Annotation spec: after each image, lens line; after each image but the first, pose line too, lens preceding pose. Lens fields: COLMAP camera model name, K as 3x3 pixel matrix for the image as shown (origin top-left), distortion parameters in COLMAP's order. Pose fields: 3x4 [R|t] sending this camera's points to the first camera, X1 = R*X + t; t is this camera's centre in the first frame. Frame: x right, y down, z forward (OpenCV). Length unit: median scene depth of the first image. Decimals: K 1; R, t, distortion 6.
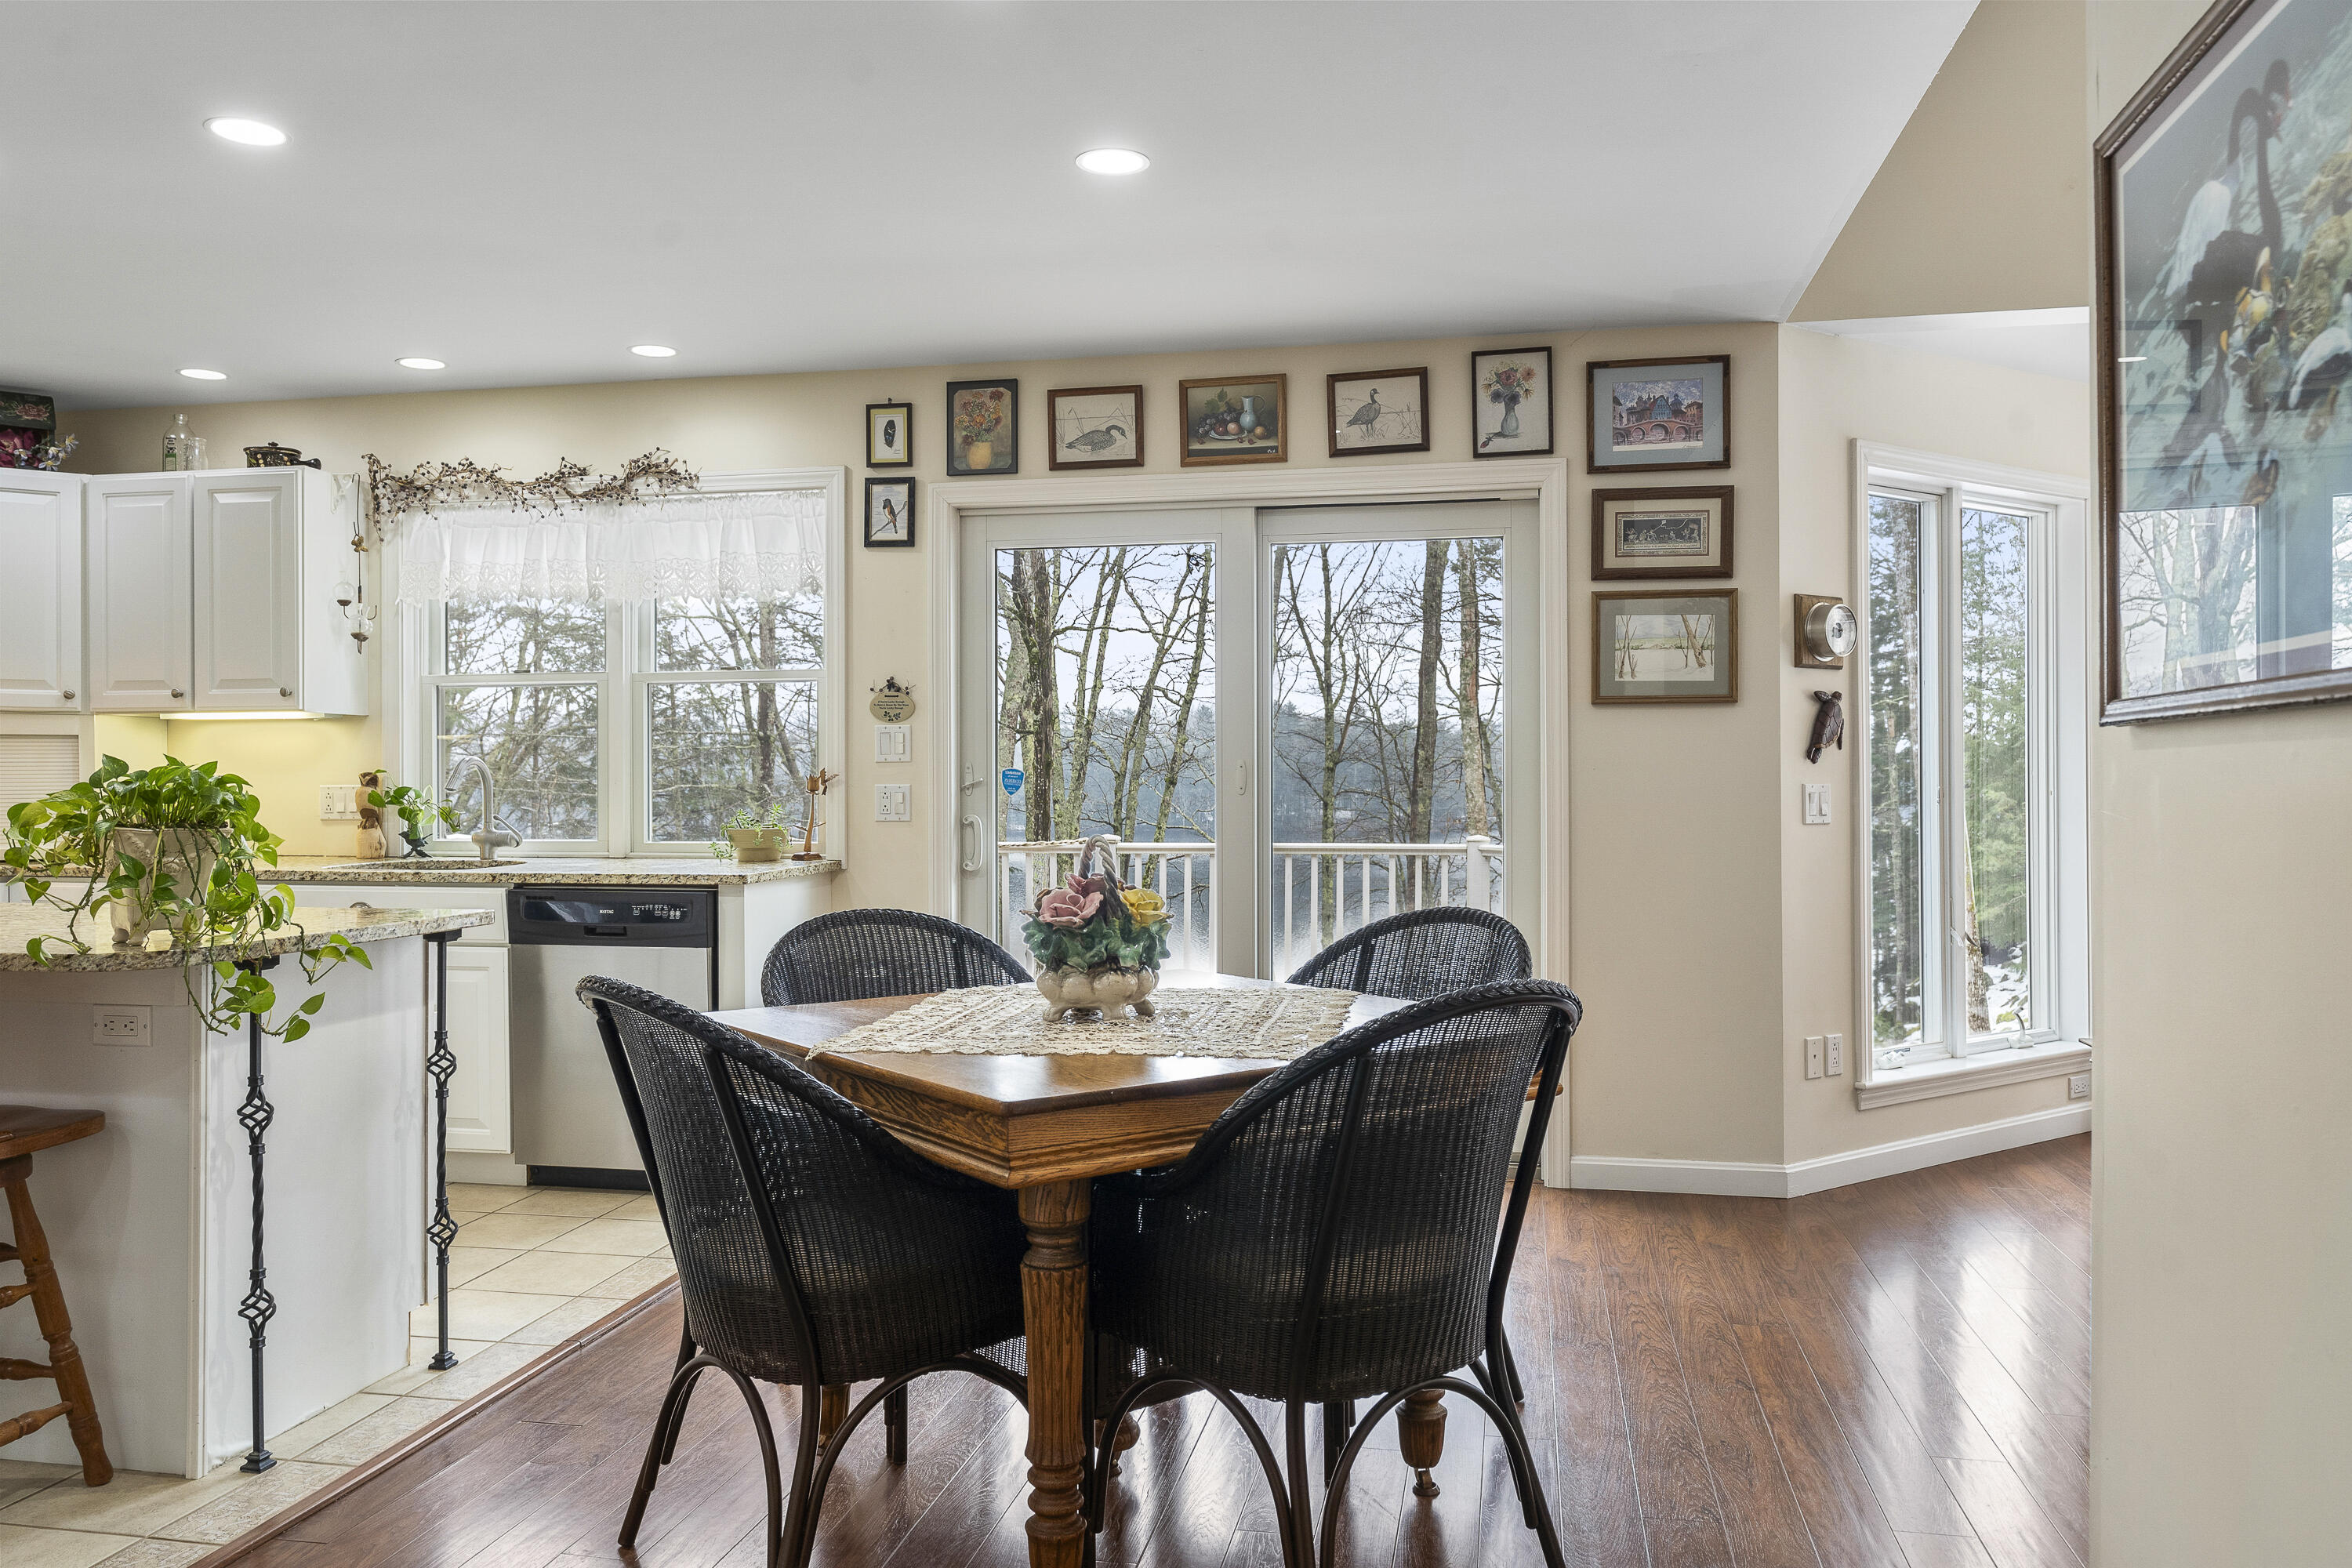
lens RADIAL K [[1702.1, 0, 1178.1], [0, 1702.1, 782.5], [0, 0, 1]] dist [0.000160, 0.004515]
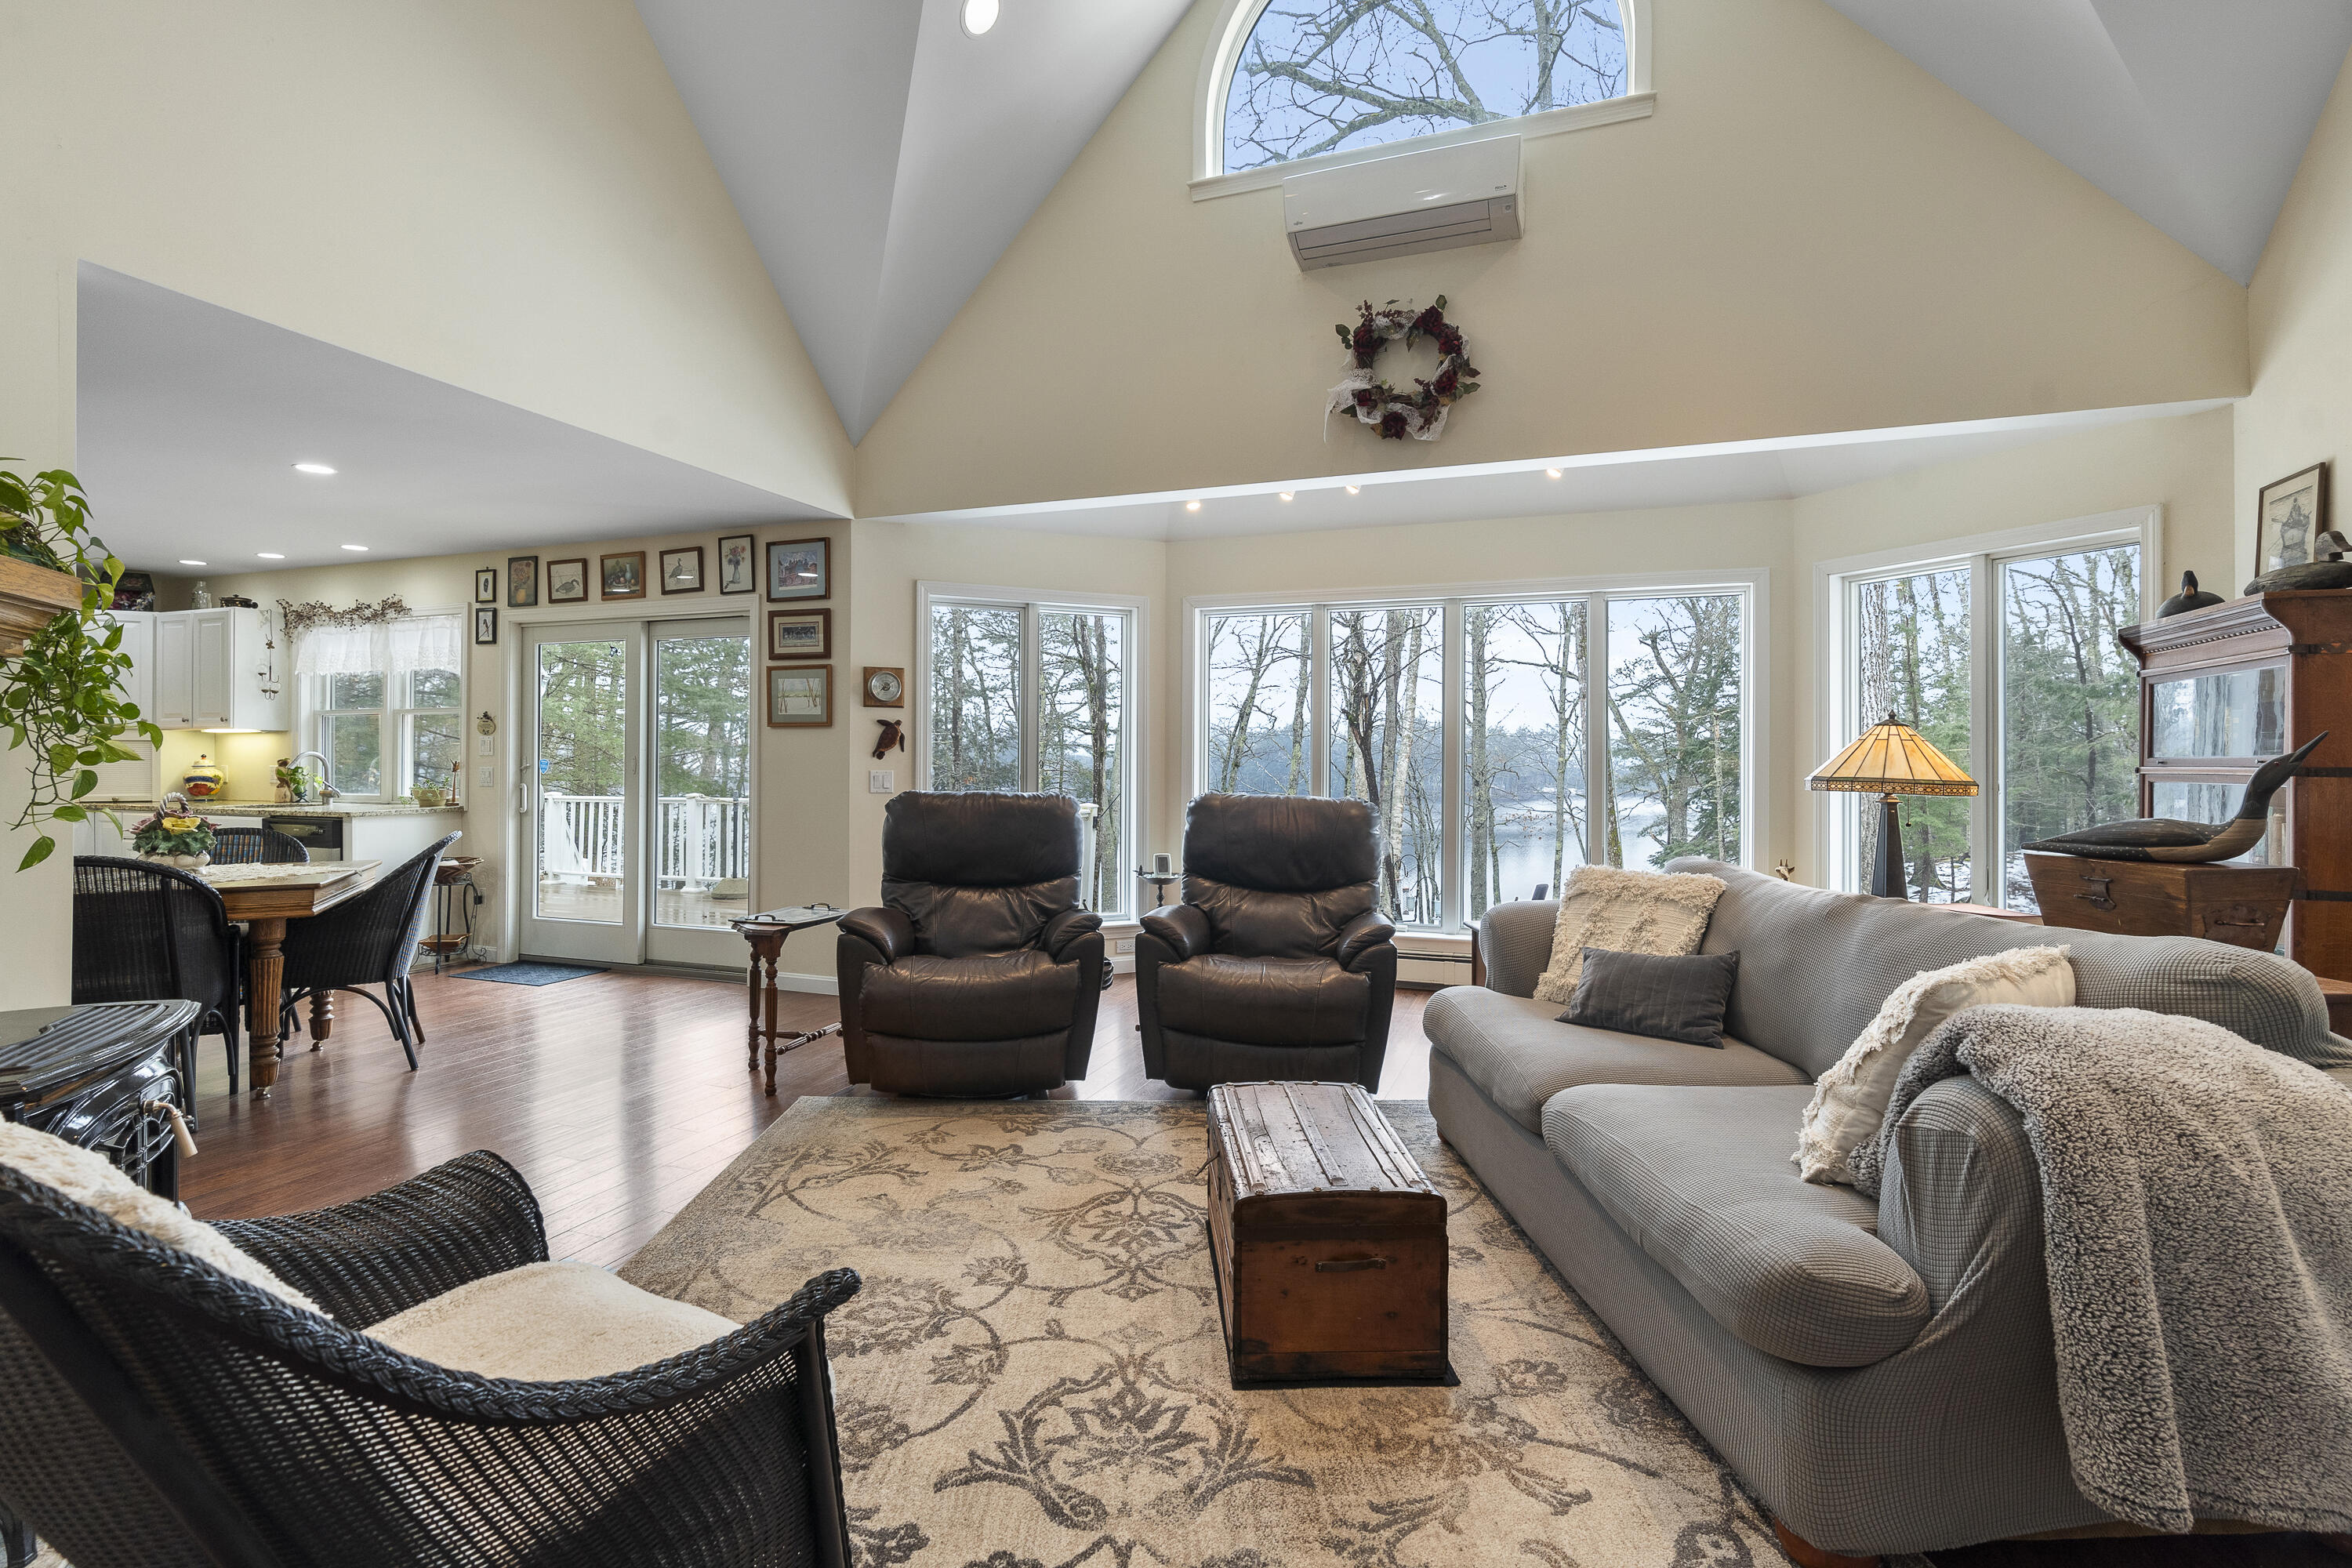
lens RADIAL K [[1086.5, 0, 1182.1], [0, 1086.5, 760.1], [0, 0, 1]] dist [-0.005435, 0.001420]
pose [[0.988172, 0.005372, -0.153258, 0.829771], [-0.005917, 0.999978, -0.003099, -0.007961], [0.153238, 0.003969, 0.988181, -0.096061]]
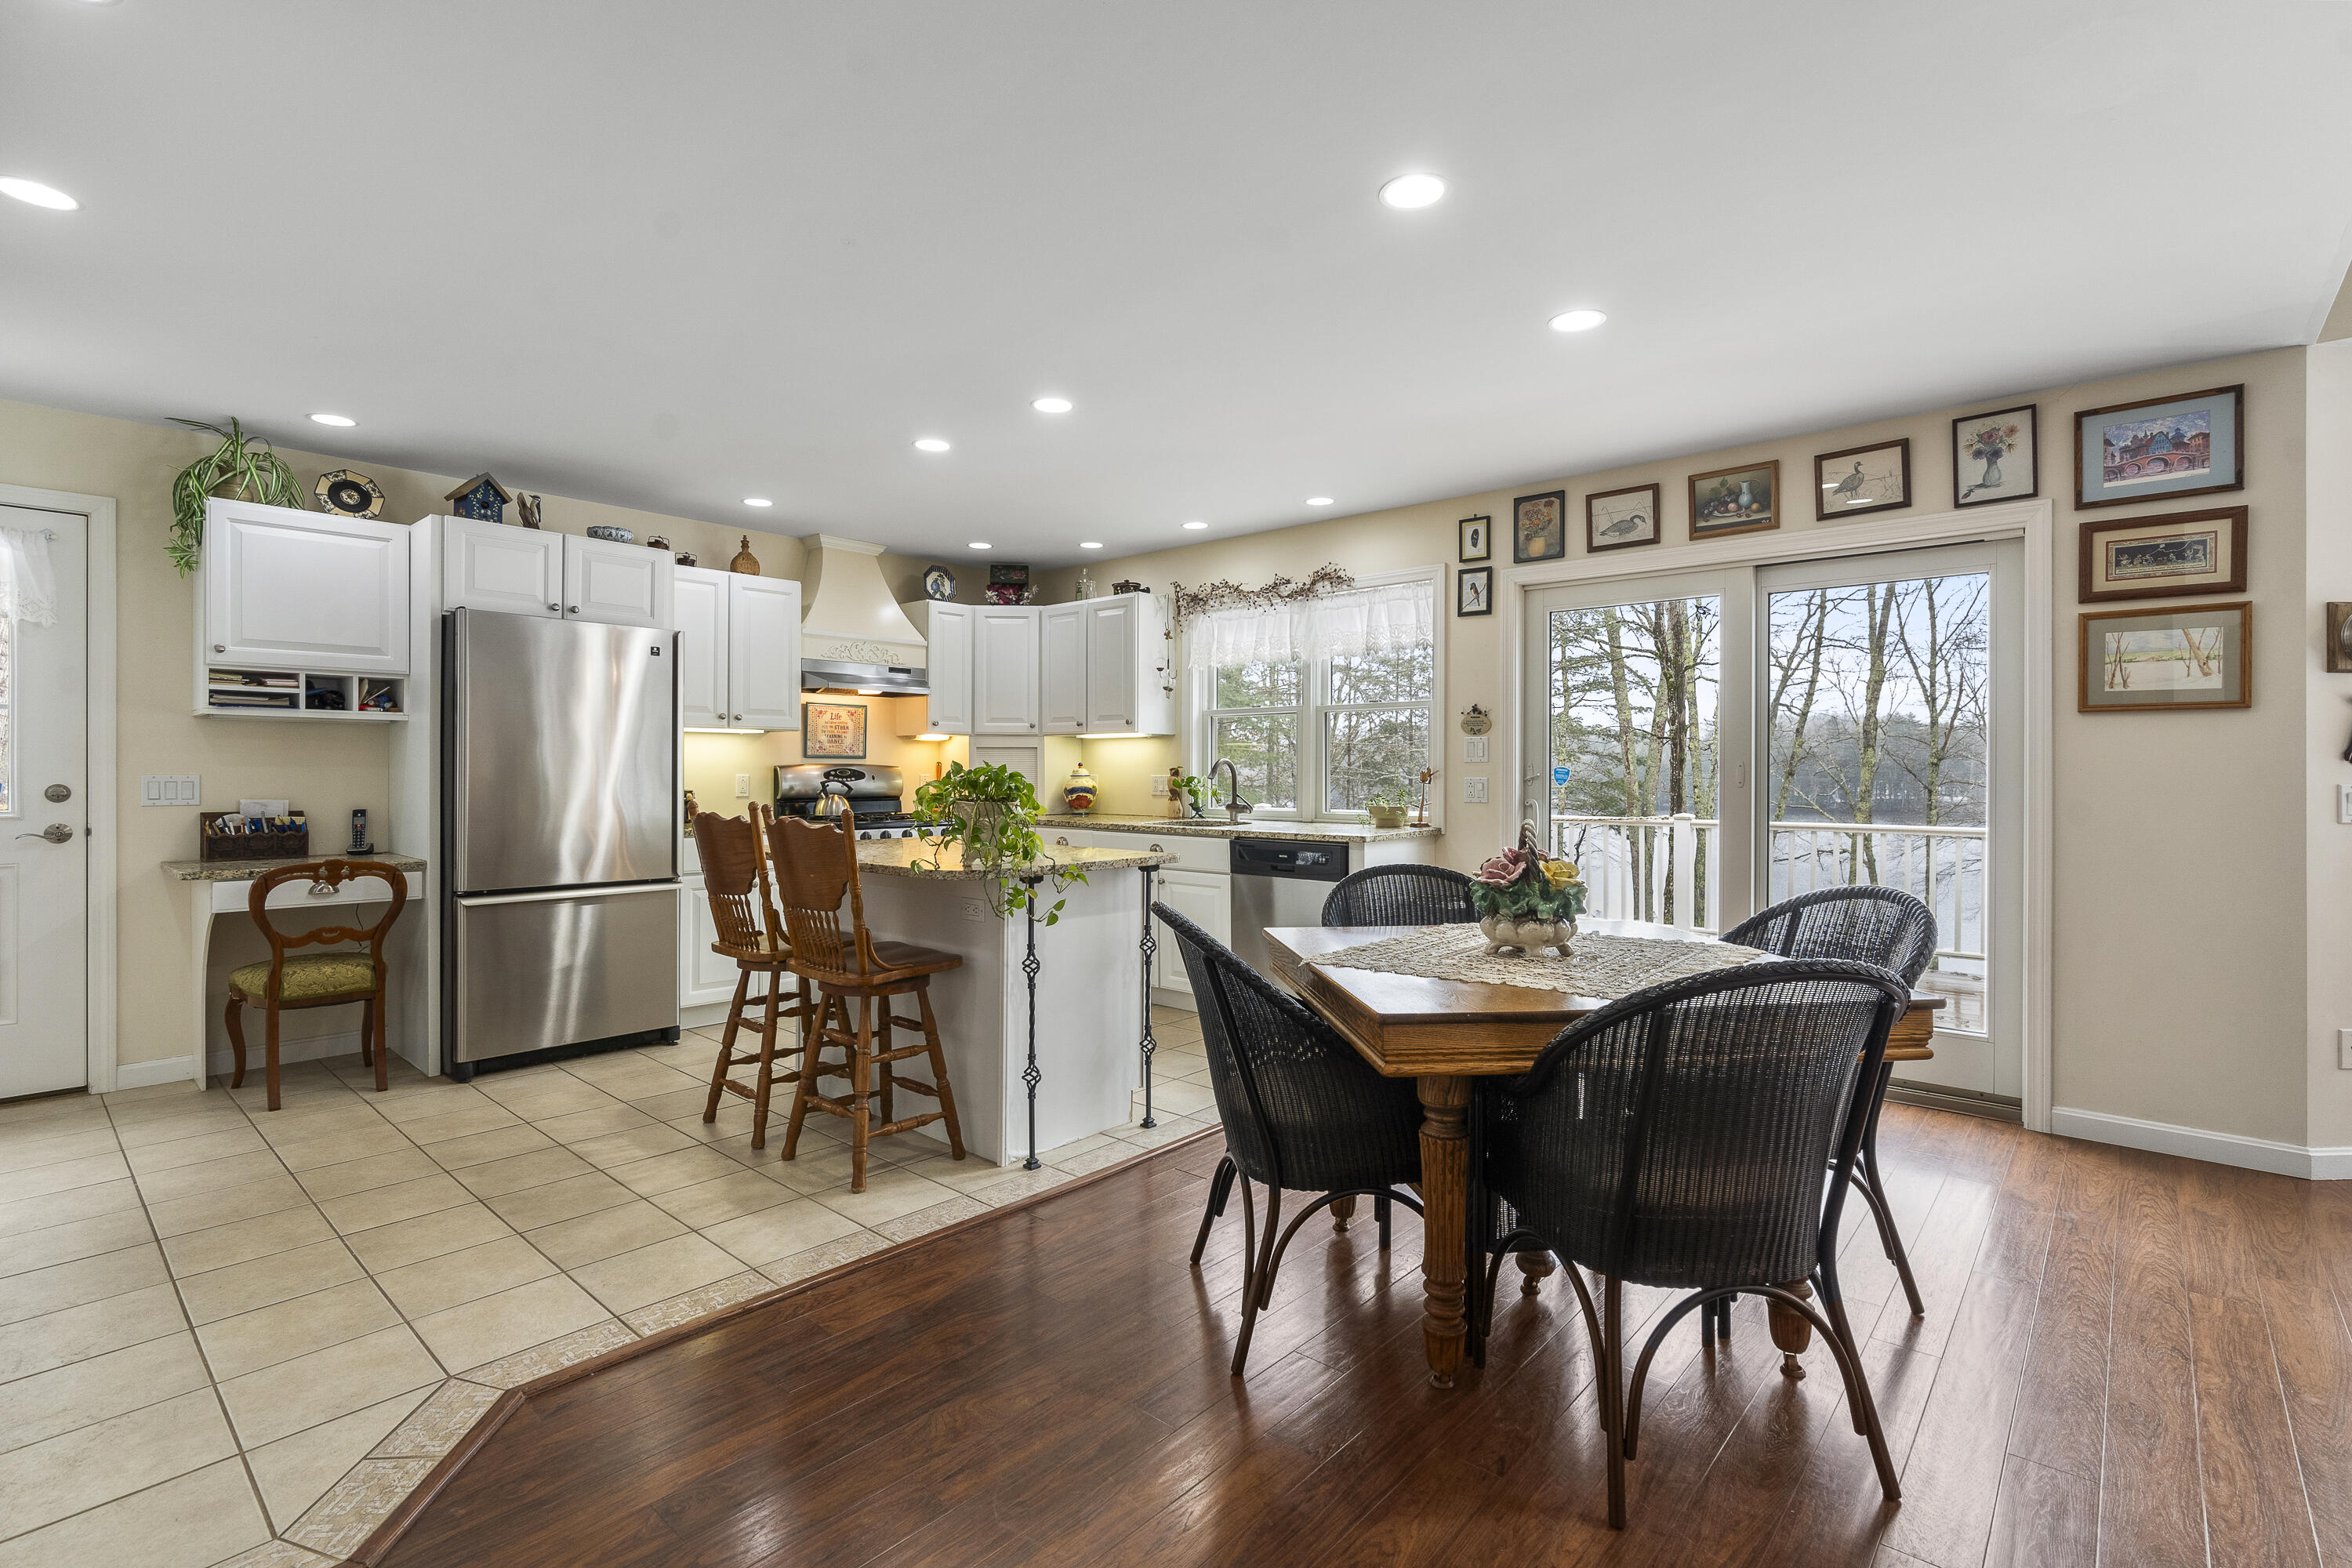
lens RADIAL K [[1084.7, 0, 1167.4], [0, 1084.7, 772.6], [0, 0, 1]] dist [-0.010806, 0.004747]
pose [[0.859349, 0.005659, -0.511358, 0.084444], [-0.005180, 0.999984, 0.002361, -0.003986], [0.511363, 0.000620, 0.859364, 0.064814]]
